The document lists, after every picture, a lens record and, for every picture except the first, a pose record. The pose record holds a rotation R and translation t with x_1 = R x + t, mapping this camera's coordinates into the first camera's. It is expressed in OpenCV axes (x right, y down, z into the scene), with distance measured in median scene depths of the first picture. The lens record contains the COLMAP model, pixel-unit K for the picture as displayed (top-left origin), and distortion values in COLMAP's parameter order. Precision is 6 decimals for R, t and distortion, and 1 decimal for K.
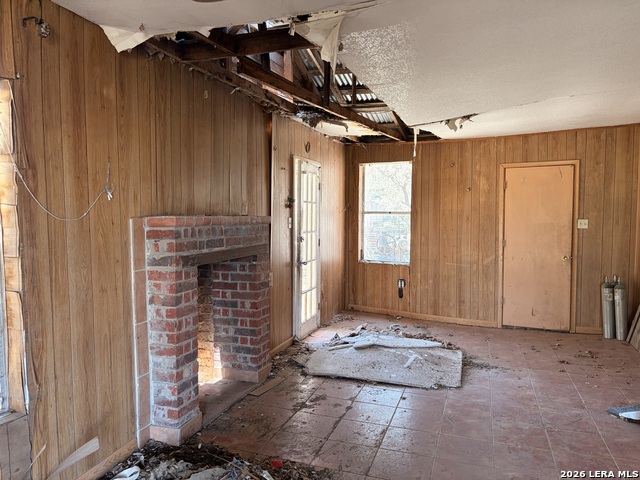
lens RADIAL K [[487.8, 0, 320.0], [0, 487.8, 240.0], [0, 0, 1]] dist [0.028934, -0.002828]
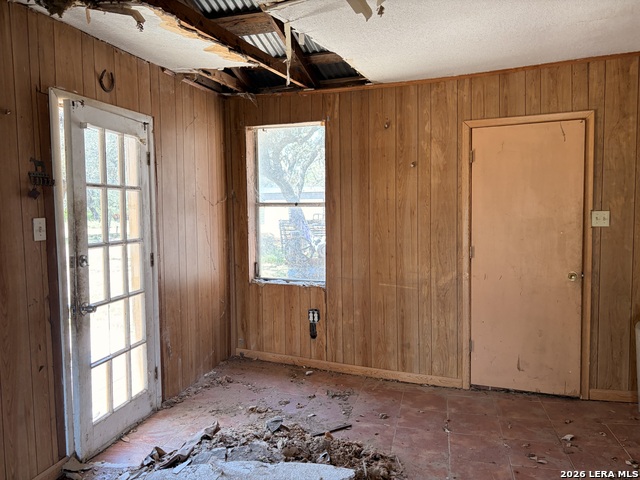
lens RADIAL K [[487.8, 0, 320.0], [0, 487.8, 240.0], [0, 0, 1]] dist [0.028934, -0.002828]
pose [[0.996792, -0.020985, 0.077239, 0.139582], [0.019614, 0.999637, 0.018463, -0.023039], [-0.077599, -0.016889, 0.996842, 0.401995]]
